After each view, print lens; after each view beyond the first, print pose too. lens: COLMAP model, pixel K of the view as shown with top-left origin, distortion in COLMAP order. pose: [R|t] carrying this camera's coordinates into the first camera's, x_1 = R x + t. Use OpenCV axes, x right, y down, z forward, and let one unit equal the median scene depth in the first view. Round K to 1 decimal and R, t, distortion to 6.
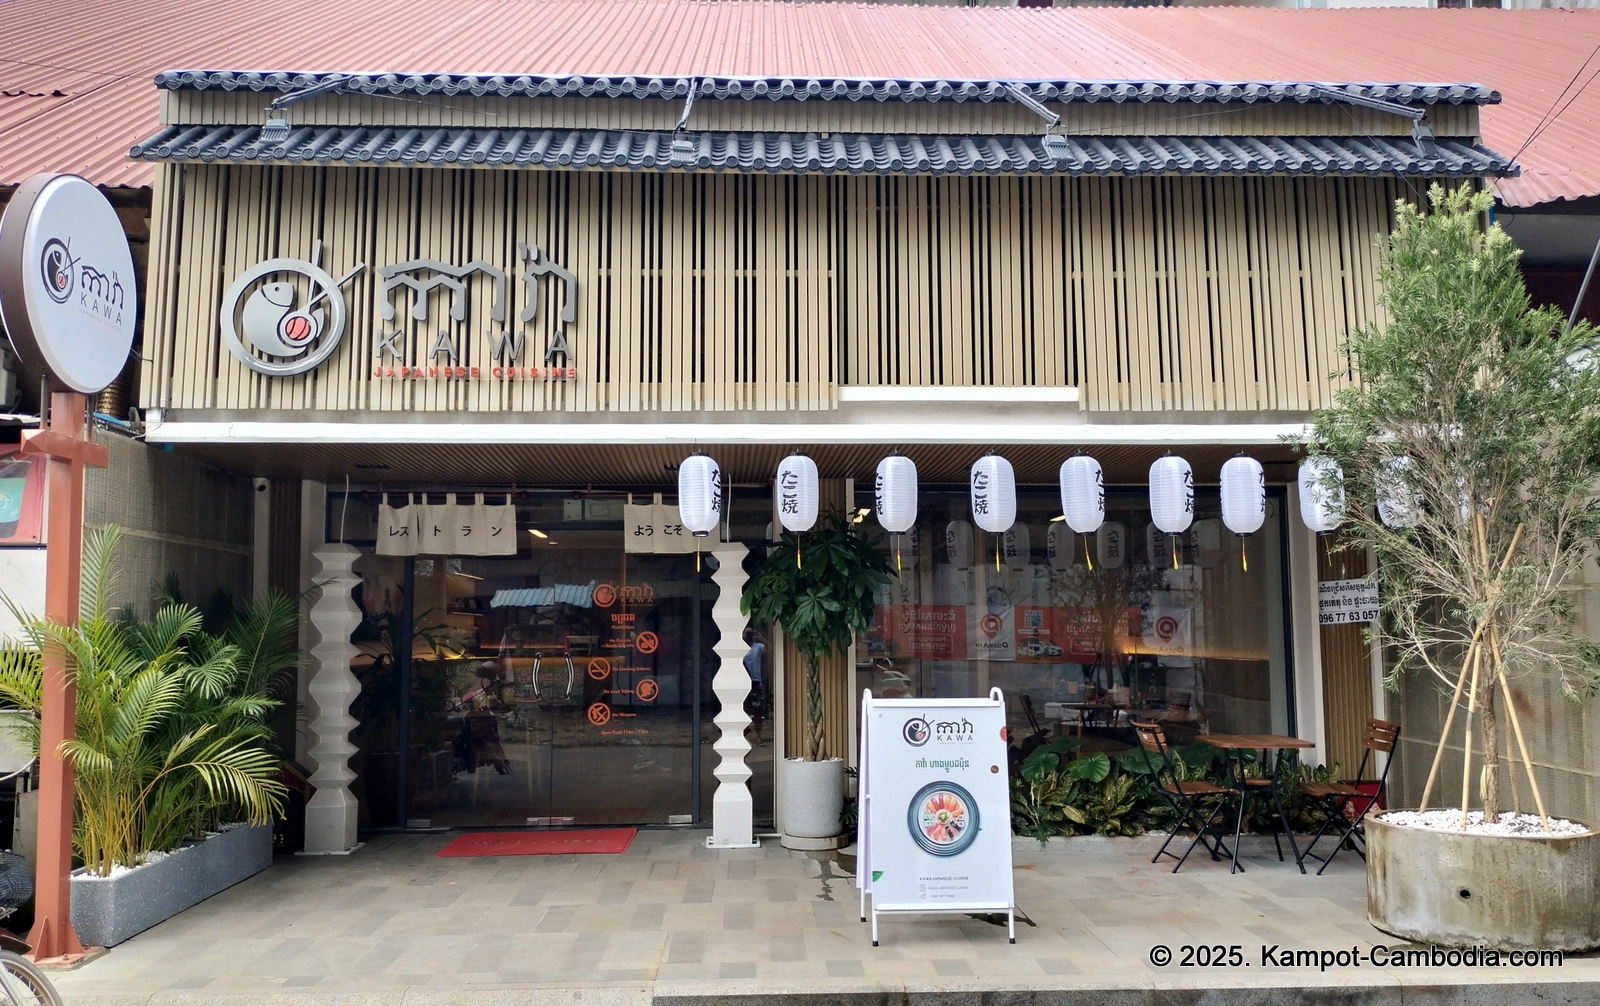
lens RADIAL K [[1163.8, 0, 800.5], [0, 1163.8, 500.3], [0, 0, 1]] dist [-0.001080, 0.000146]
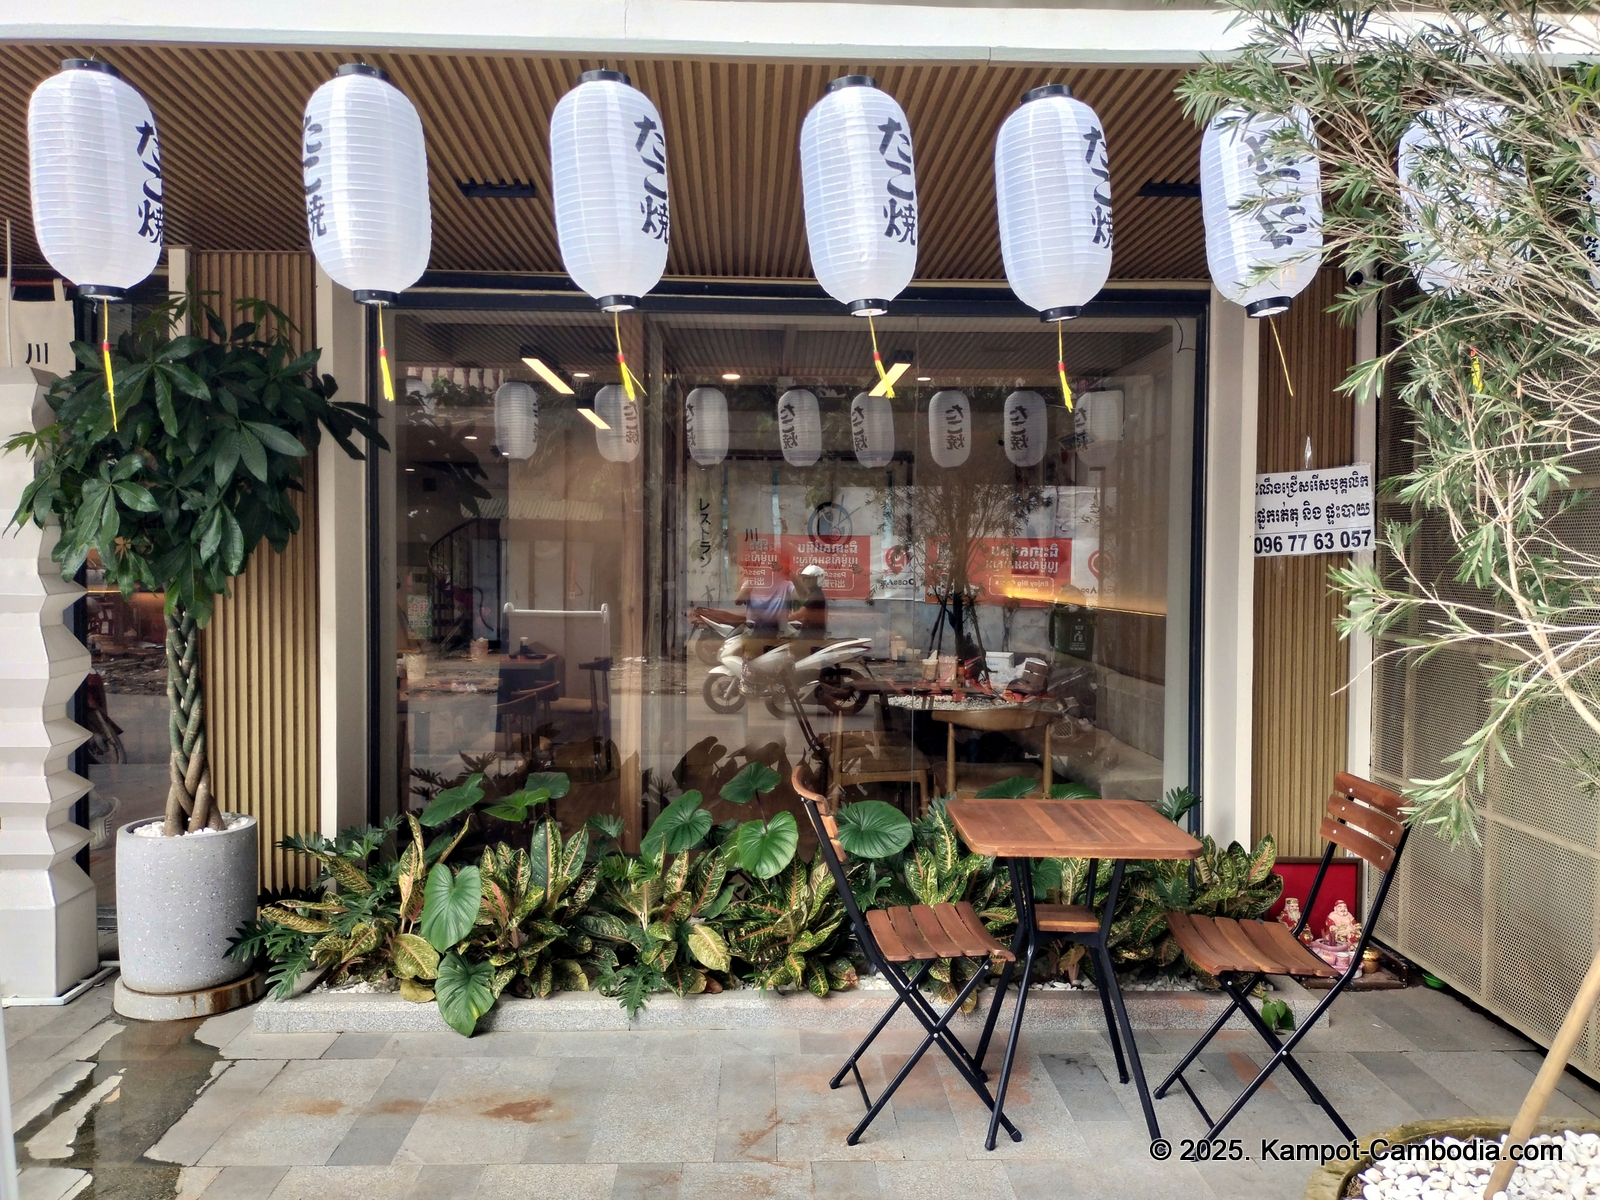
lens RADIAL K [[1185.5, 0, 798.1], [0, 1185.5, 602.2], [0, 0, 1]] dist [0.004746, 0.000006]
pose [[0.999521, 0.009626, 0.029417, 0.250818], [-0.013924, 0.988653, 0.149572, 0.055722], [-0.027644, -0.149910, 0.988313, 0.529997]]
